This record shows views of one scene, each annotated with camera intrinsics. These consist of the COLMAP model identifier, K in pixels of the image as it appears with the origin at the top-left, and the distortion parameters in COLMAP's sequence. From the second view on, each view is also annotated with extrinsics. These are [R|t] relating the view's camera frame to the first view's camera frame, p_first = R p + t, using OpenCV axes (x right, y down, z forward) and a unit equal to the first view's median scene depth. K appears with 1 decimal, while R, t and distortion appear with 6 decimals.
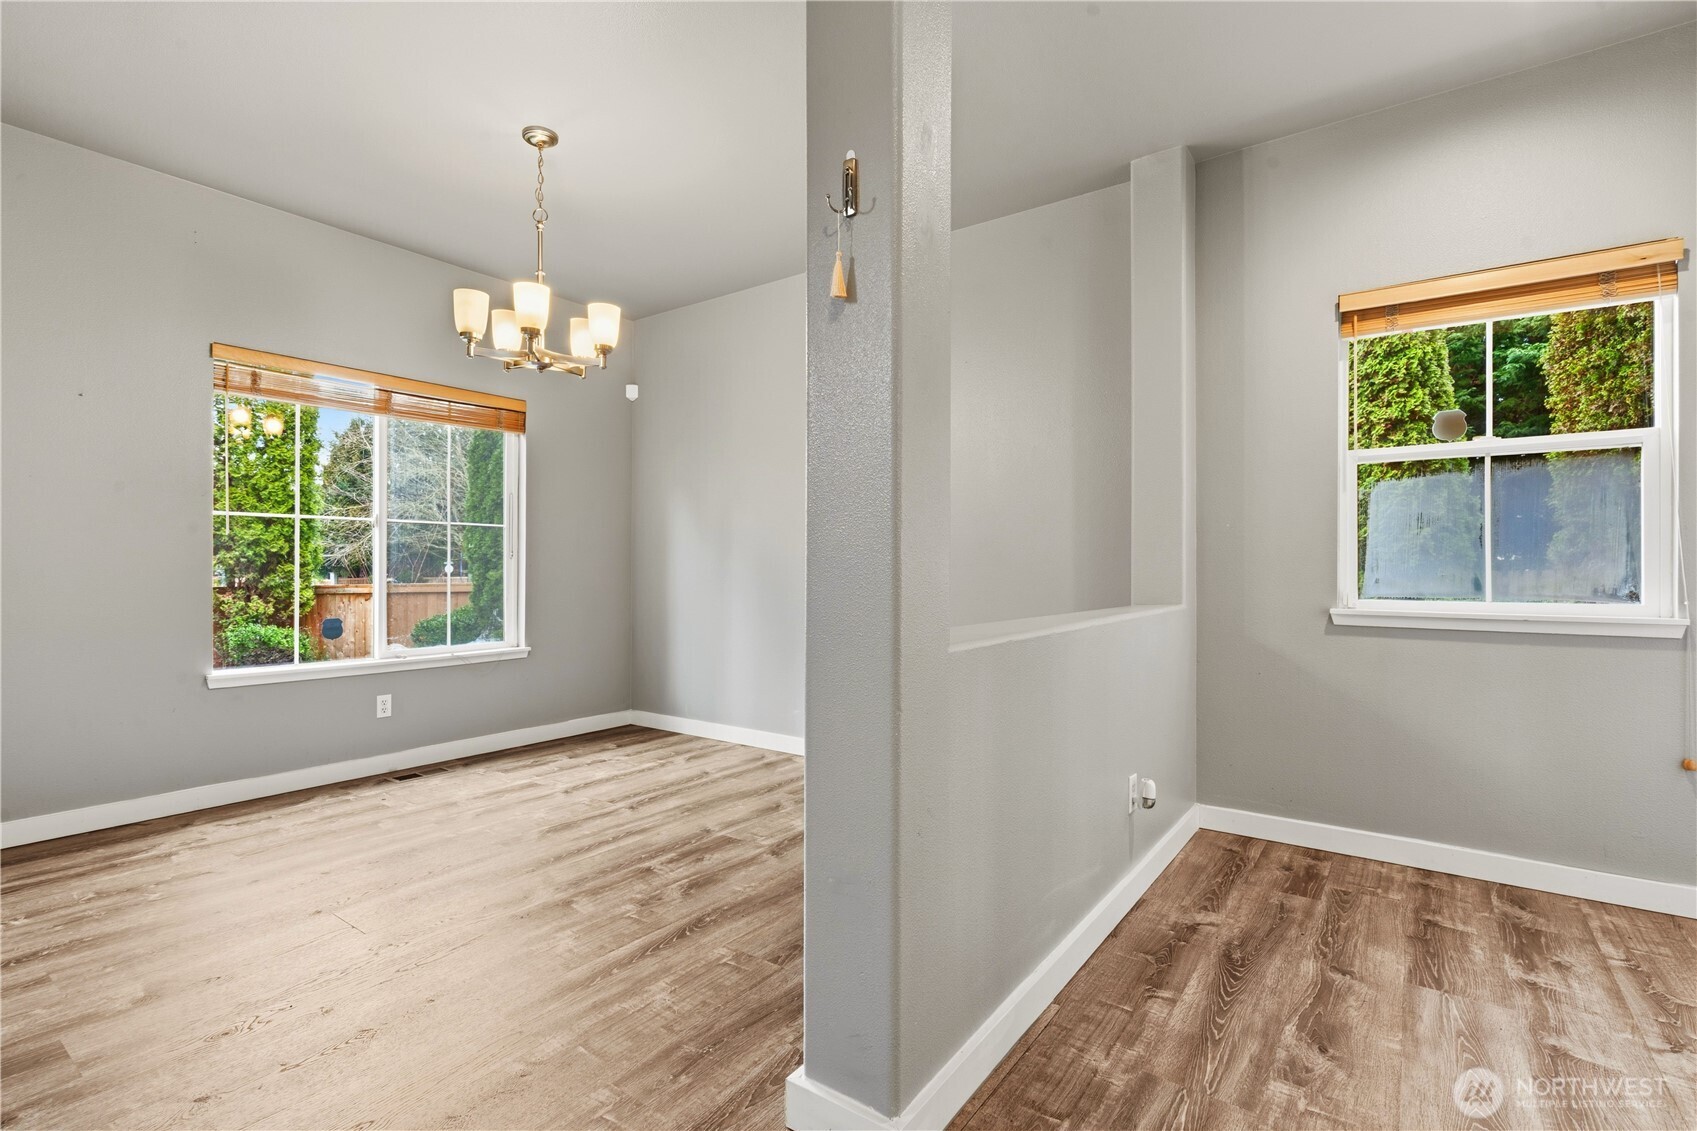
lens RADIAL K [[796.1, 0, 853.7], [0, 796.1, 560.0], [0, 0, 1]] dist [-0.000526, -0.000088]
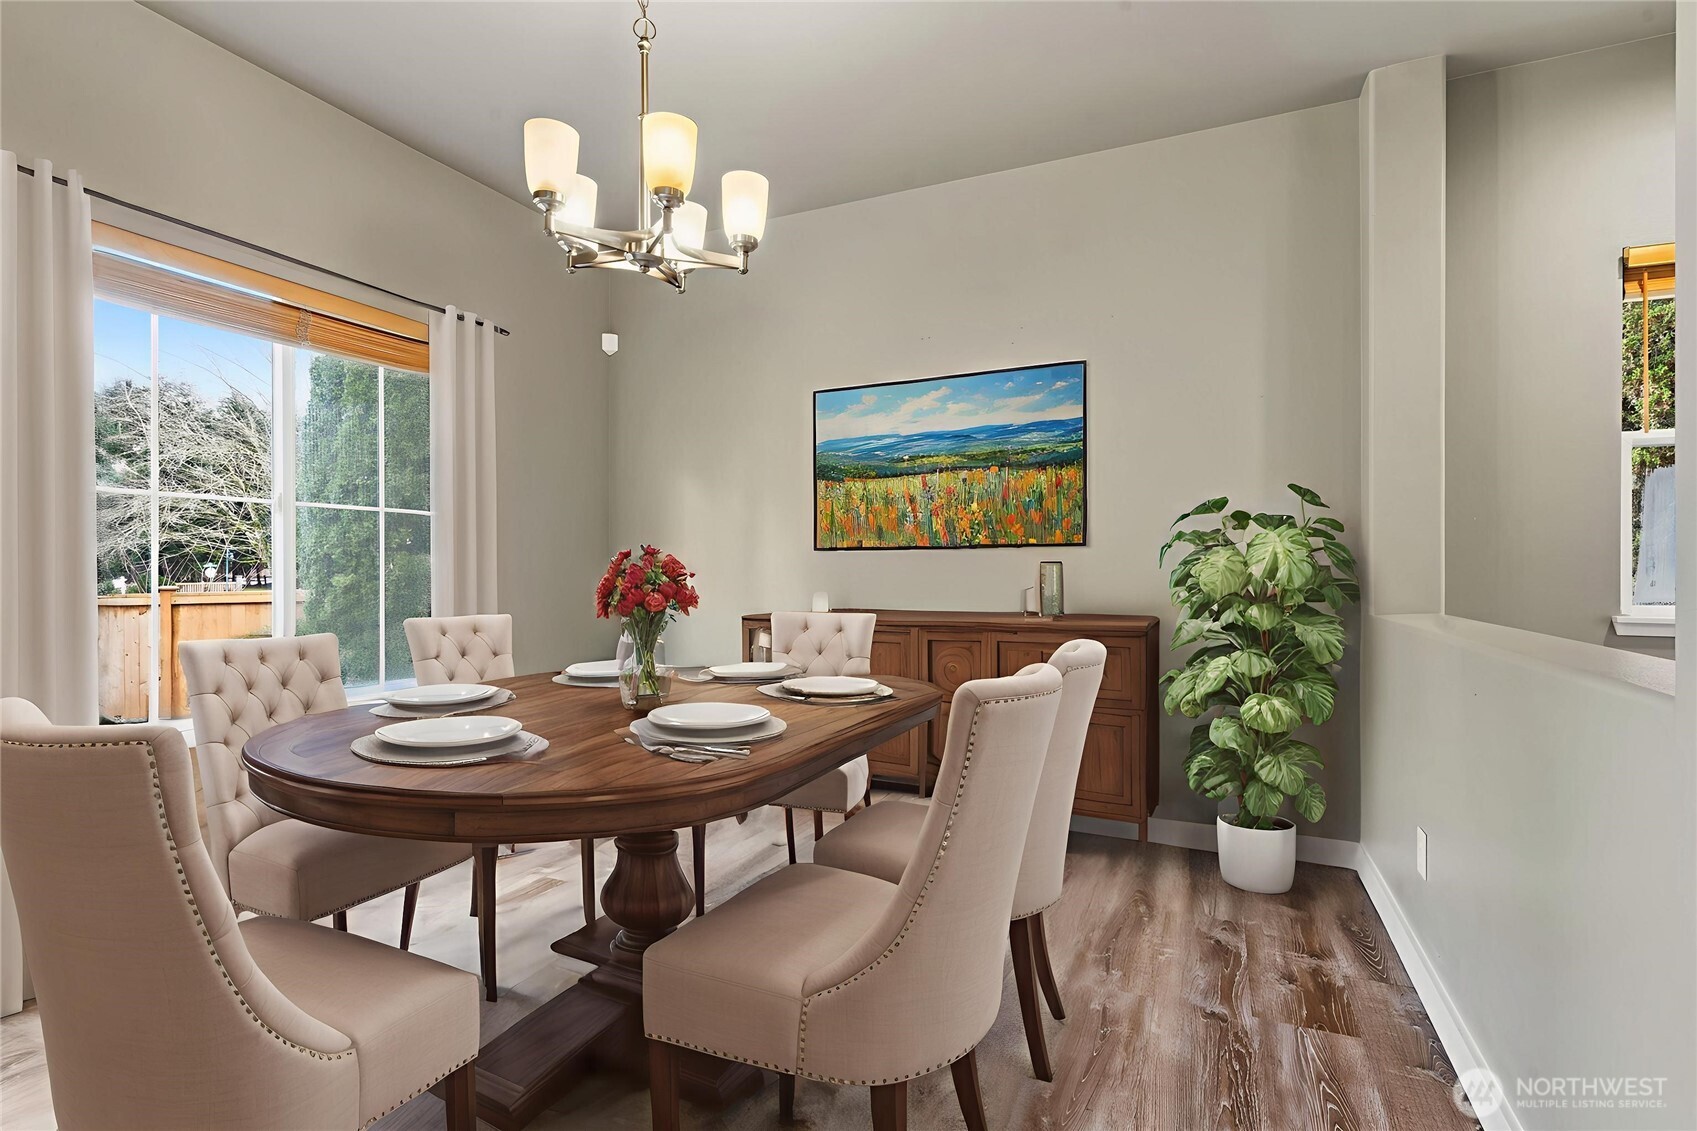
lens RADIAL K [[807.3, 0, 853.5], [0, 807.3, 557.6], [0, 0, 1]] dist [-0.002380, -0.000041]
pose [[0.977995, -0.000259, 0.208627, -0.269189], [0.001300, 0.999987, -0.004851, 0.001198], [-0.208623, 0.005015, 0.977983, 0.238555]]
